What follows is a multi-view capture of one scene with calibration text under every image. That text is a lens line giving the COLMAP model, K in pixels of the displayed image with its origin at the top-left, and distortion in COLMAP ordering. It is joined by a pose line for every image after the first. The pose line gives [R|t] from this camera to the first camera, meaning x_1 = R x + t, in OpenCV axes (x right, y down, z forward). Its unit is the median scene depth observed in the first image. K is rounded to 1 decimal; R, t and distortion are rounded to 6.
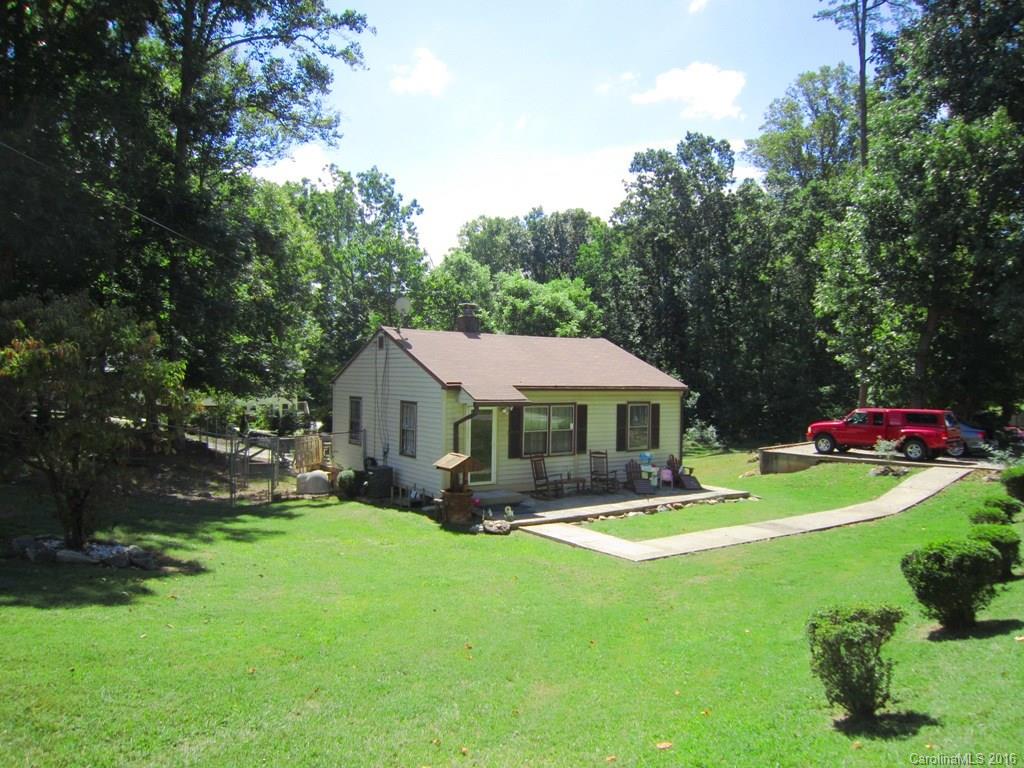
lens RADIAL K [[719.4, 0, 511.2], [0, 719.4, 386.4], [0, 0, 1]] dist [0.009601, 0.016609]
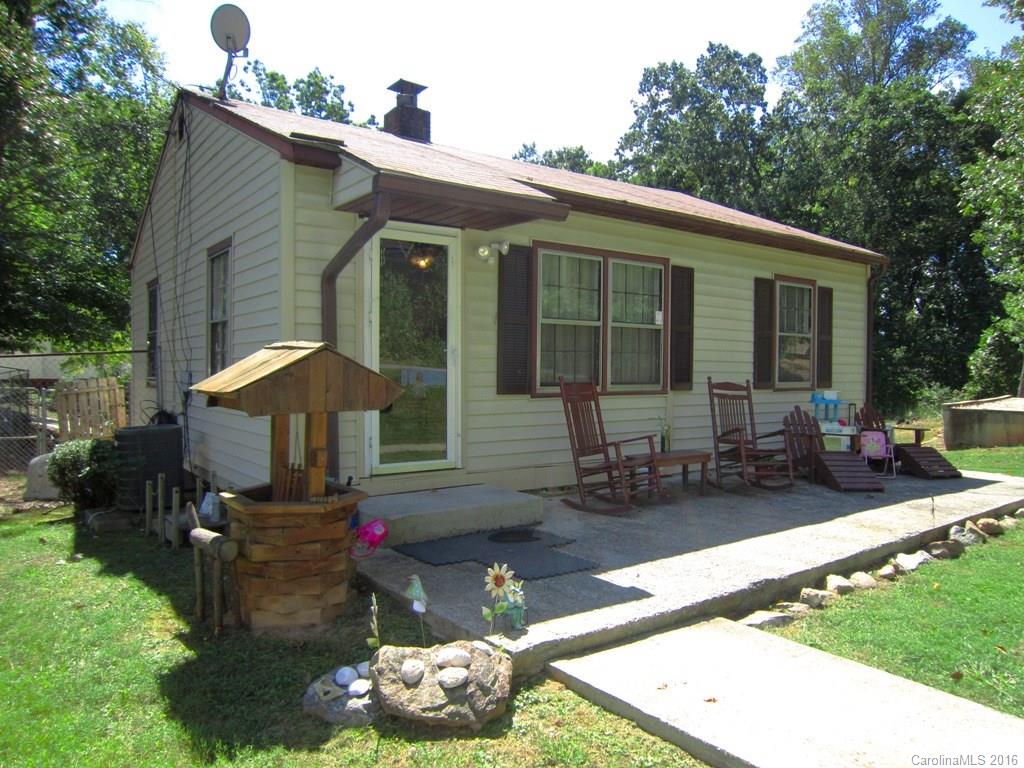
lens RADIAL K [[719.4, 0, 514.5], [0, 719.4, 385.7], [0, 0, 1]] dist [0.009601, 0.016609]
pose [[0.999611, -0.007897, 0.026761, -0.004221], [0.007631, 0.999921, 0.010025, 0.082873], [-0.026838, -0.009817, 0.999592, 0.584798]]
